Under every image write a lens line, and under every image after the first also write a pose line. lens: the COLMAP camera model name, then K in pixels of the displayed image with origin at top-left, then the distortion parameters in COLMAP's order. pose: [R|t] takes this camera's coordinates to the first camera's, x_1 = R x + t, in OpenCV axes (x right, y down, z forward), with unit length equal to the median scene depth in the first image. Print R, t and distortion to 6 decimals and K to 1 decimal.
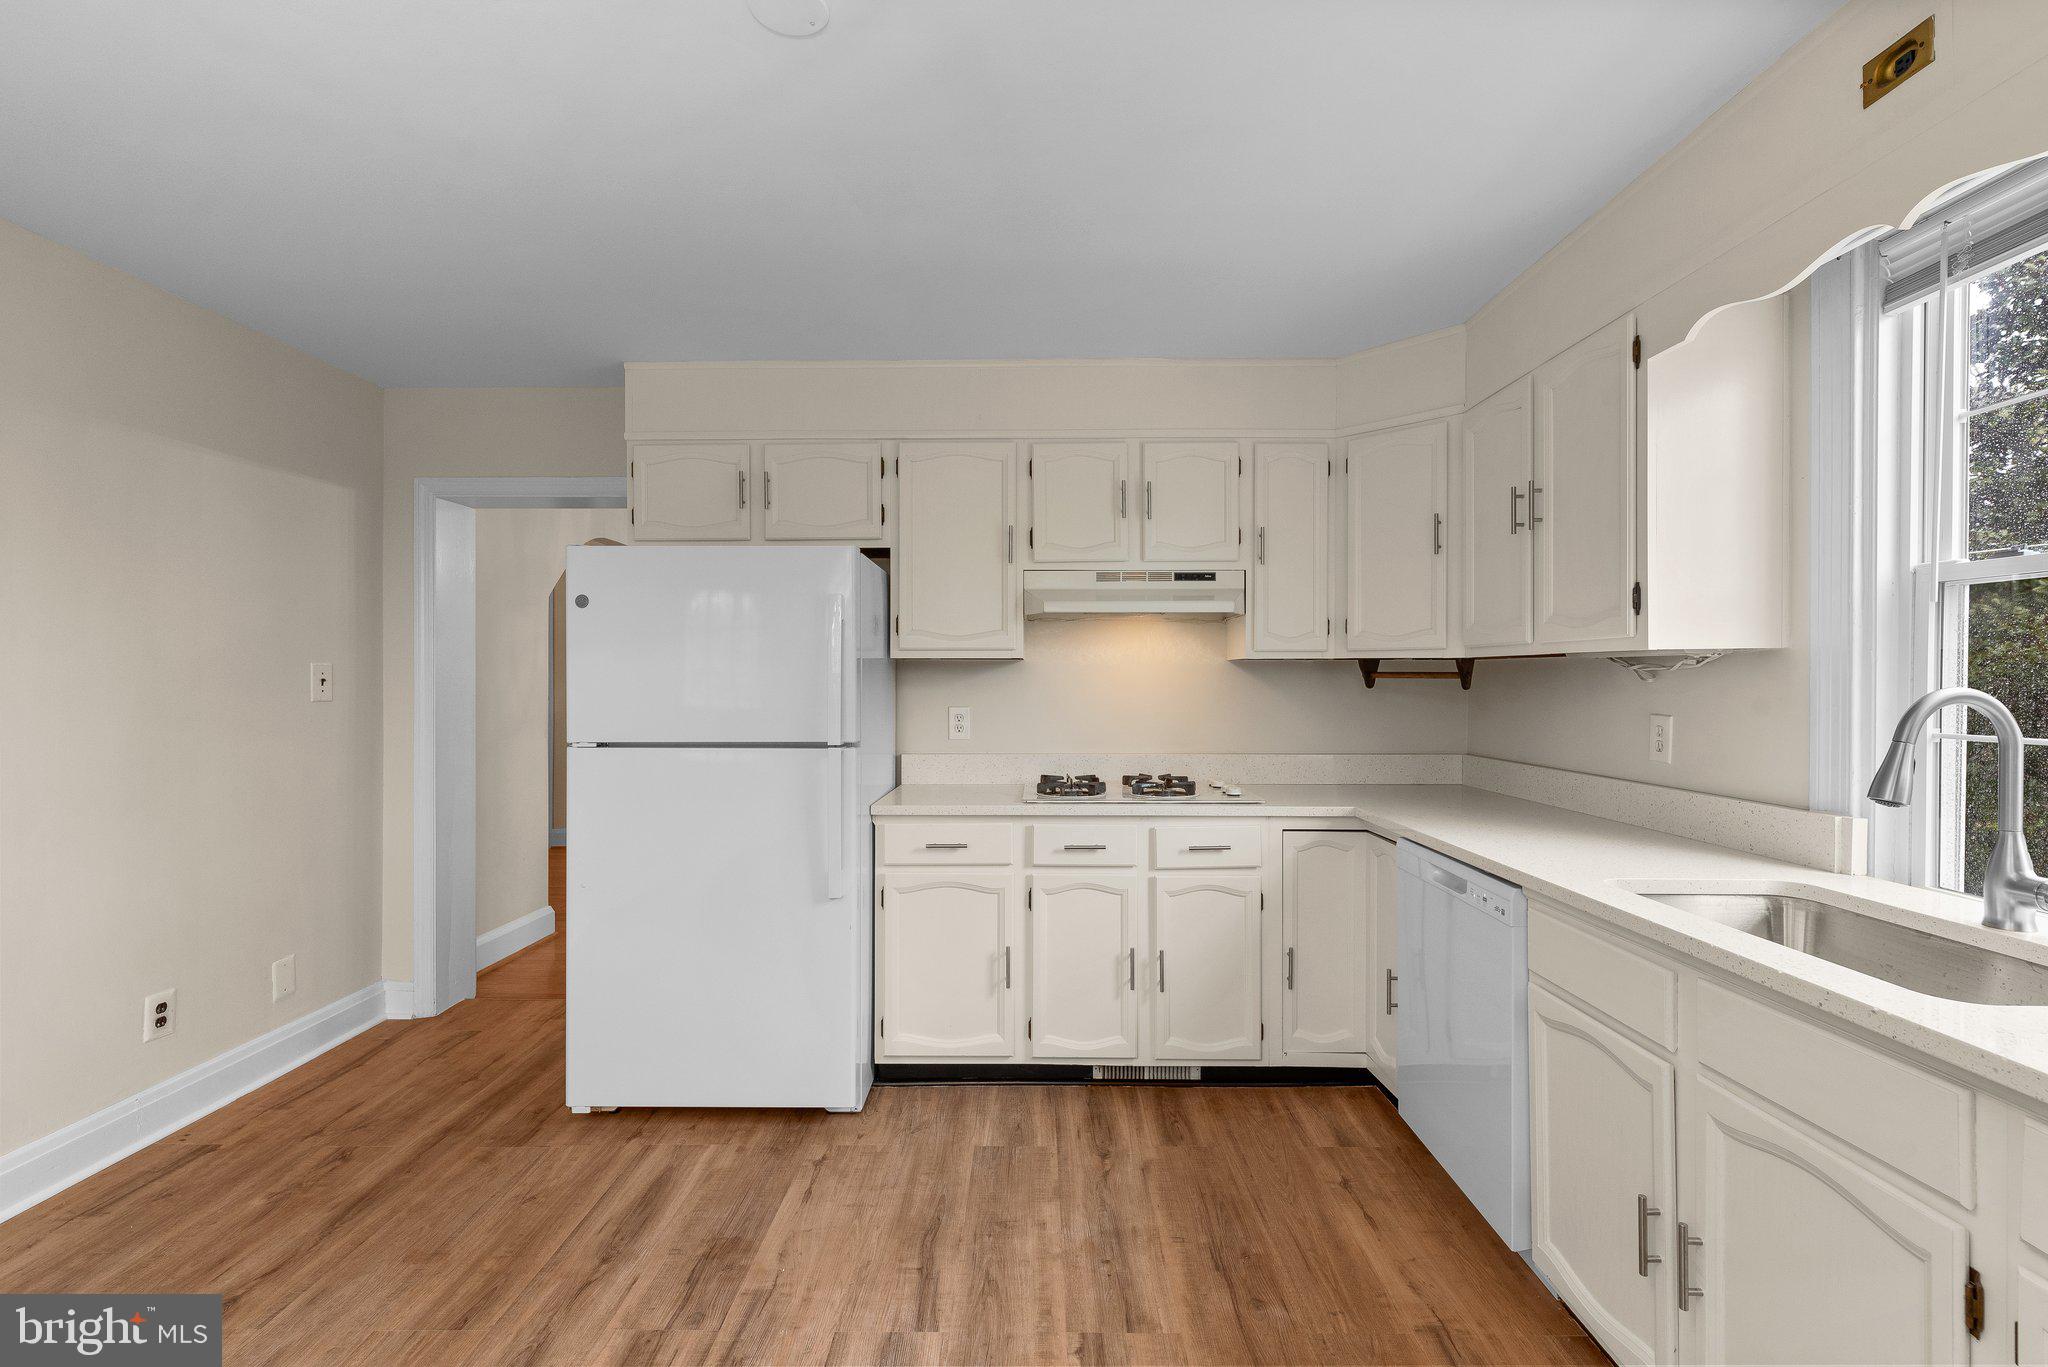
lens RADIAL K [[918.7, 0, 1030.7], [0, 918.7, 680.4], [0, 0, 1]] dist [0.000867, -0.000266]
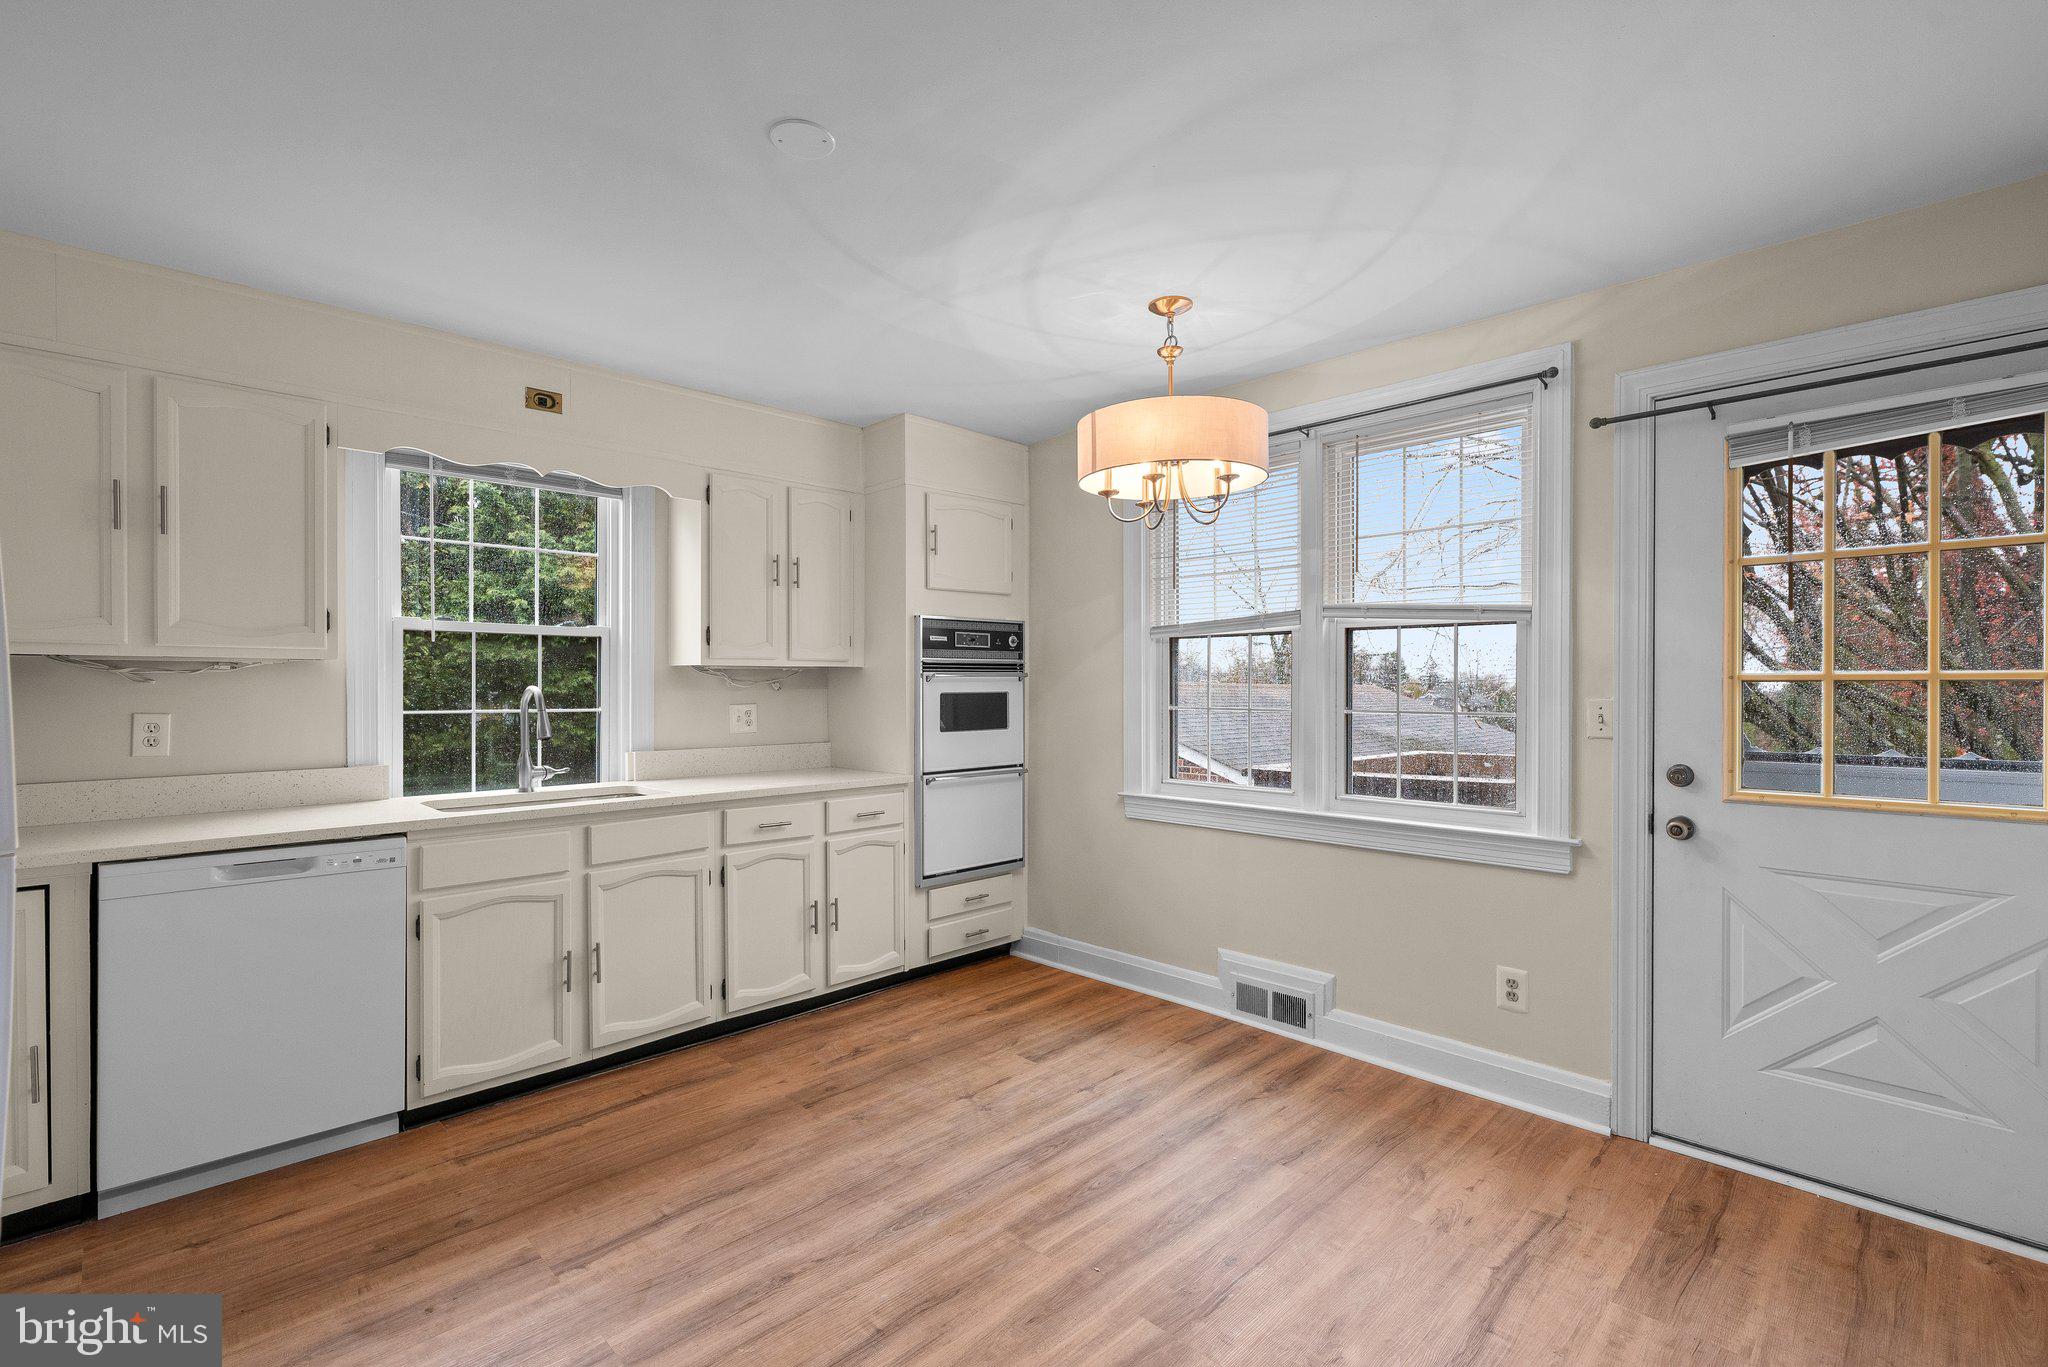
lens RADIAL K [[918.7, 0, 1009.6], [0, 918.7, 680.9], [0, 0, 1]] dist [0.000867, -0.000266]
pose [[-0.700130, -0.000003, 0.714016, -0.755463], [-0.000987, 0.999999, -0.000963, -0.001568], [-0.714015, -0.001379, -0.700129, 0.941531]]
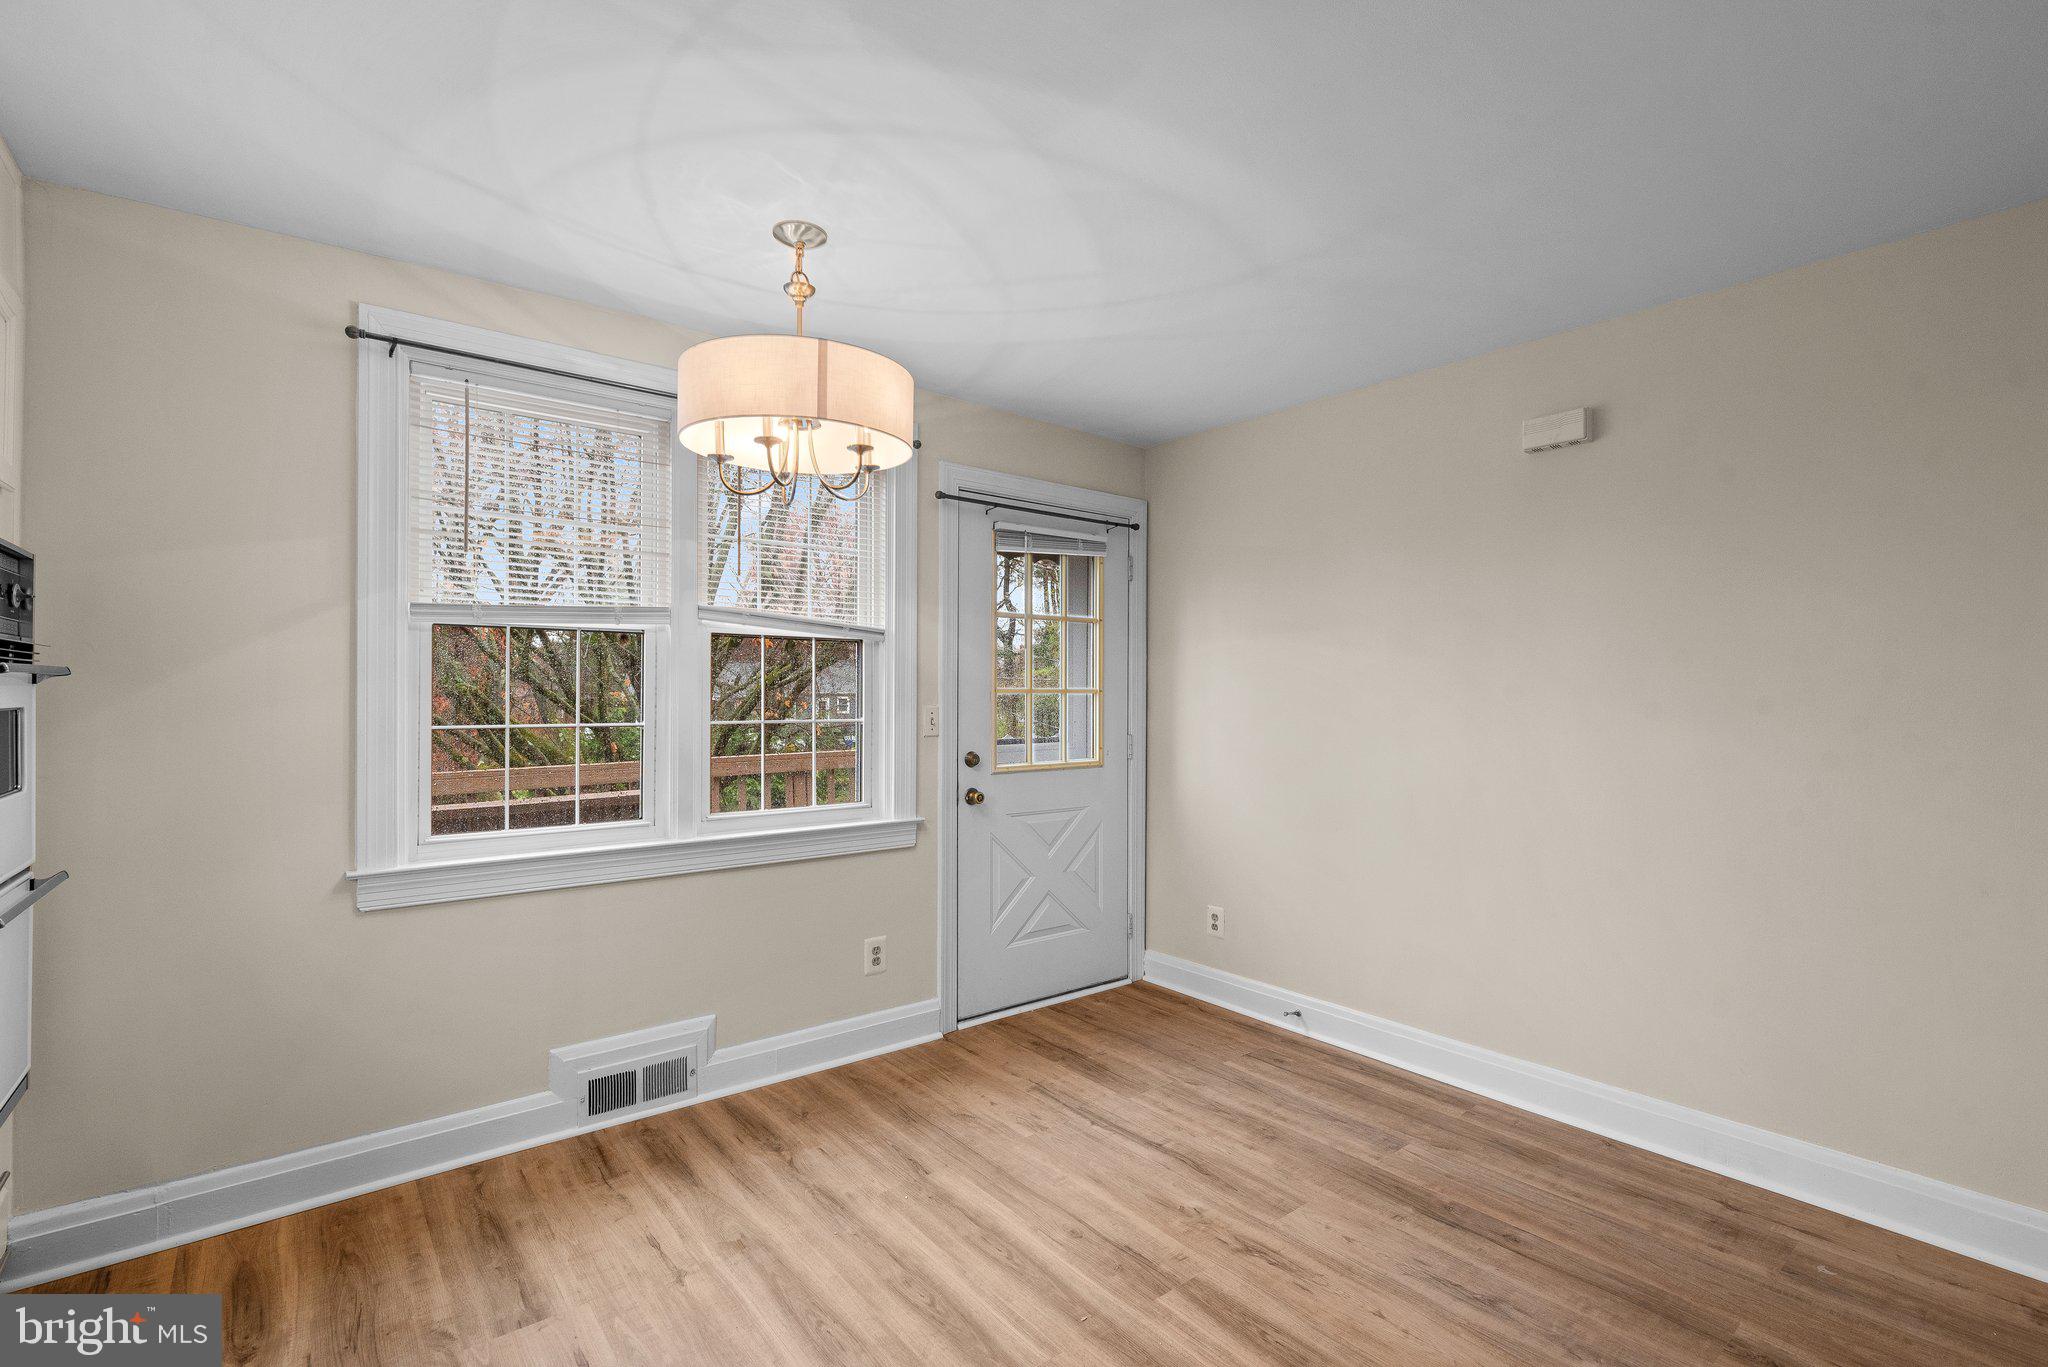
lens RADIAL K [[918.7, 0, 1044.3], [0, 918.7, 684.6], [0, 0, 1]] dist [0.000867, -0.000266]
pose [[-0.772995, -0.012930, -0.634280, 0.206948], [-0.003394, 0.999862, -0.016246, 0.006570], [0.634403, -0.010405, -0.772933, 0.891403]]
